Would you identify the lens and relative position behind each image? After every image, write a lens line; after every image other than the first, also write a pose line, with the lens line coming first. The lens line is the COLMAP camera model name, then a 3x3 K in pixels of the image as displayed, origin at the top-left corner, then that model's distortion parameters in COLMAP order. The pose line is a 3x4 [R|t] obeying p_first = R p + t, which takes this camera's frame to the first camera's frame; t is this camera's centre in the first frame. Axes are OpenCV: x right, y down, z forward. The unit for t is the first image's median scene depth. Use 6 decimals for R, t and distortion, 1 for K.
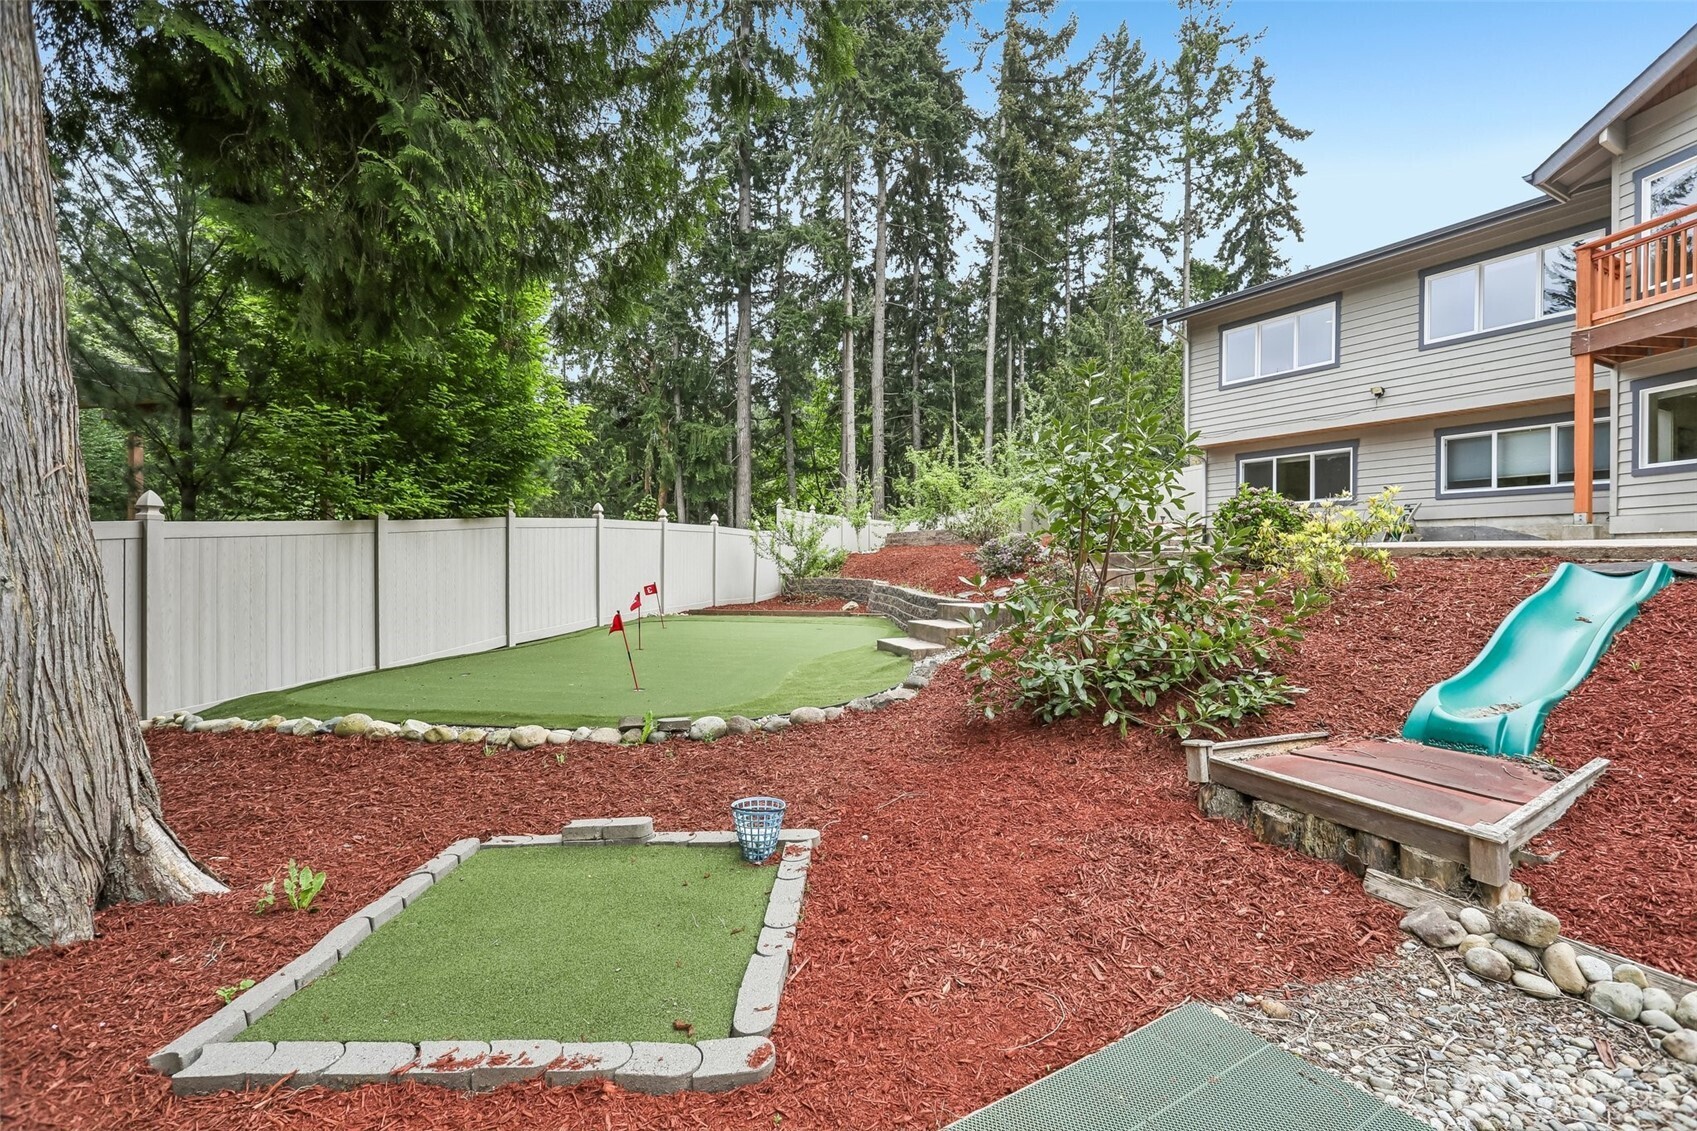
lens RADIAL K [[806.0, 0, 846.9], [0, 806.0, 565.2], [0, 0, 1]] dist [-0.003477, 0.002258]
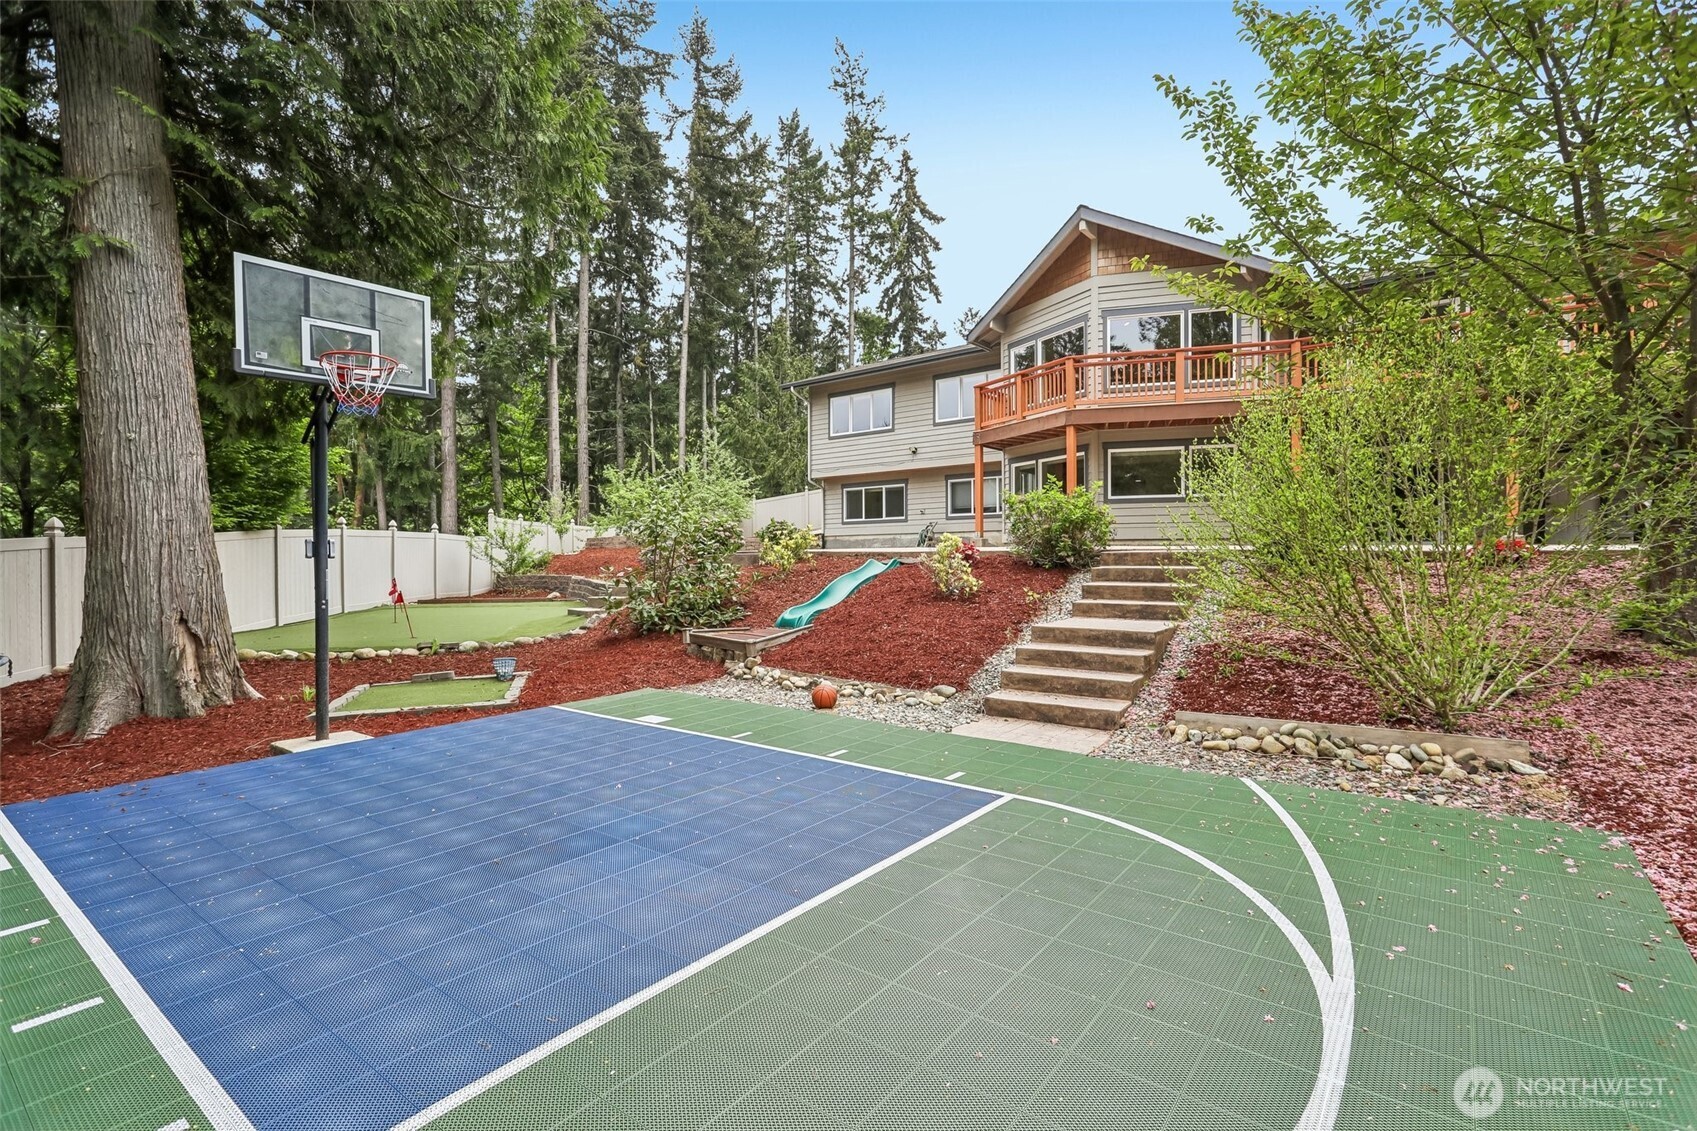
lens RADIAL K [[806.0, 0, 856.6], [0, 806.0, 567.3], [0, 0, 1]] dist [-0.003477, 0.002258]
pose [[0.937369, -0.009162, 0.348218, 0.004433], [0.008016, 0.999957, 0.004733, 0.001315], [-0.348246, -0.001645, 0.937402, -0.167681]]
